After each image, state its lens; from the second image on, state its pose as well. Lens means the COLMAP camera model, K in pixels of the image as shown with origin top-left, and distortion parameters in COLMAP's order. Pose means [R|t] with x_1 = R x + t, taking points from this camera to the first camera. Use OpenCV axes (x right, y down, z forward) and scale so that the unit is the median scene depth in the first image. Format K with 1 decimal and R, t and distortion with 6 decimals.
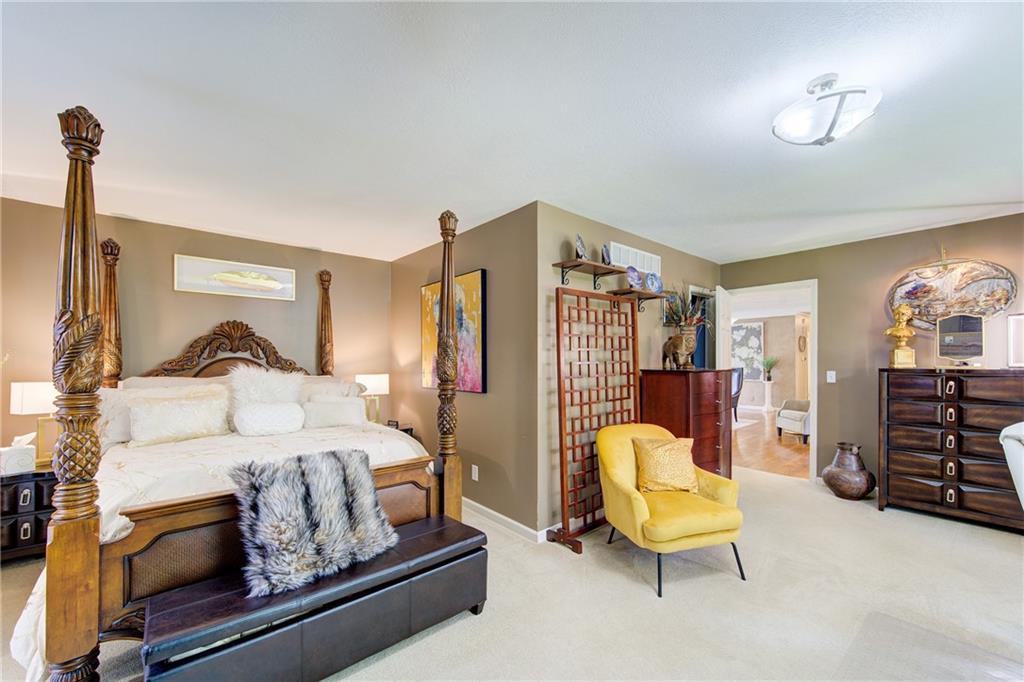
lens RADIAL K [[399.6, 0, 521.7], [0, 399.6, 354.2], [0, 0, 1]] dist [-0.005334, 0.000449]
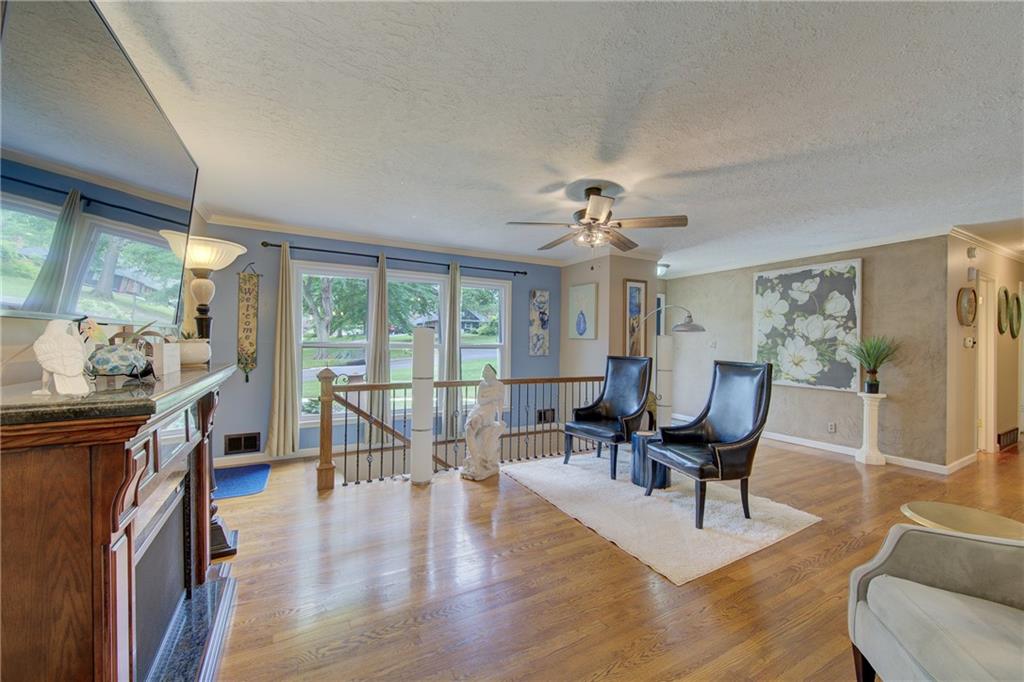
lens RADIAL K [[399.6, 0, 520.8], [0, 399.6, 340.2], [0, 0, 1]] dist [-0.005334, 0.000449]
pose [[0.977409, 0.008140, -0.211201, 0.330011], [-0.006053, 0.999926, 0.010528, 0.007749], [0.211271, -0.009012, 0.977386, 0.487071]]
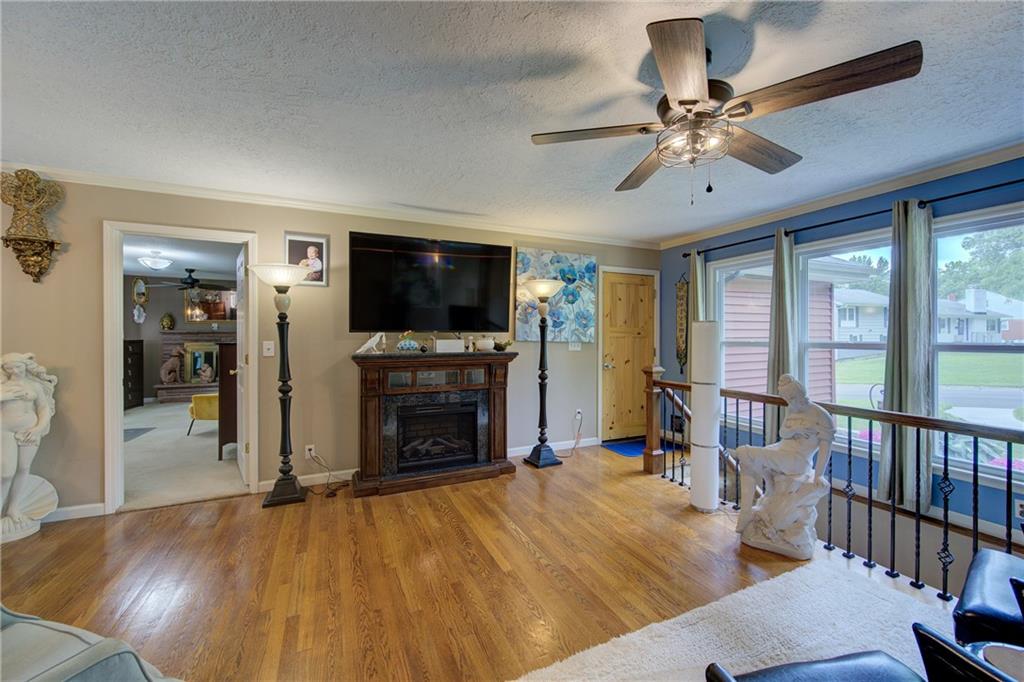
lens RADIAL K [[399.6, 0, 503.5], [0, 399.6, 333.8], [0, 0, 1]] dist [-0.005334, 0.000449]
pose [[-0.303310, -0.009513, -0.952844, 0.491371], [0.008458, 0.999884, -0.012675, 0.011912], [0.952854, -0.011903, -0.303195, 0.757909]]
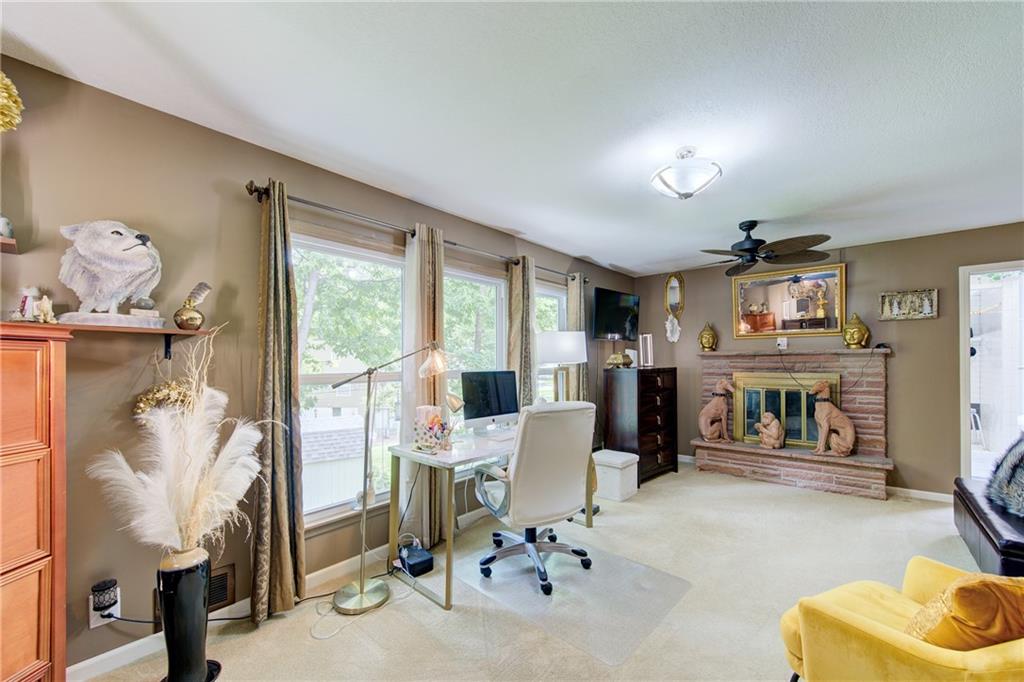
lens RADIAL K [[399.6, 0, 527.3], [0, 399.6, 360.6], [0, 0, 1]] dist [-0.005334, 0.000449]
pose [[-0.990286, 0.001902, -0.139031, 0.249617], [0.002982, 0.999967, -0.007557, 0.004001], [0.139012, -0.007898, -0.990259, 0.369968]]
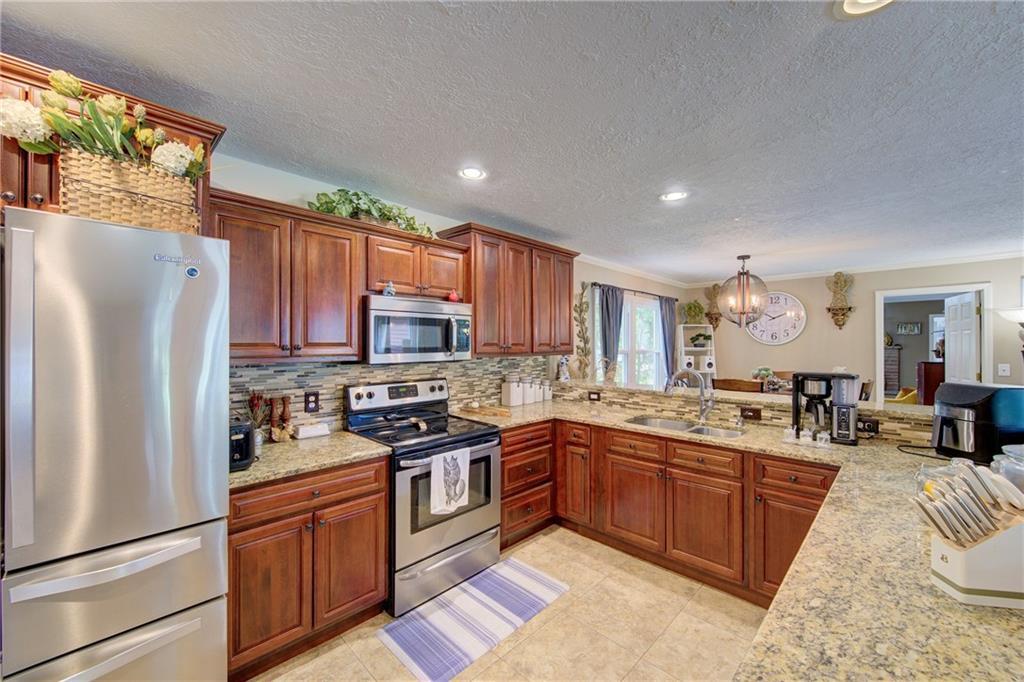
lens RADIAL K [[399.6, 0, 520.3], [0, 399.6, 338.5], [0, 0, 1]] dist [-0.005334, 0.000449]
pose [[-0.997109, -0.000107, -0.075984, 0.776503], [0.001787, 0.999689, -0.024854, -0.004990], [0.075963, -0.024918, -0.996799, 0.848970]]
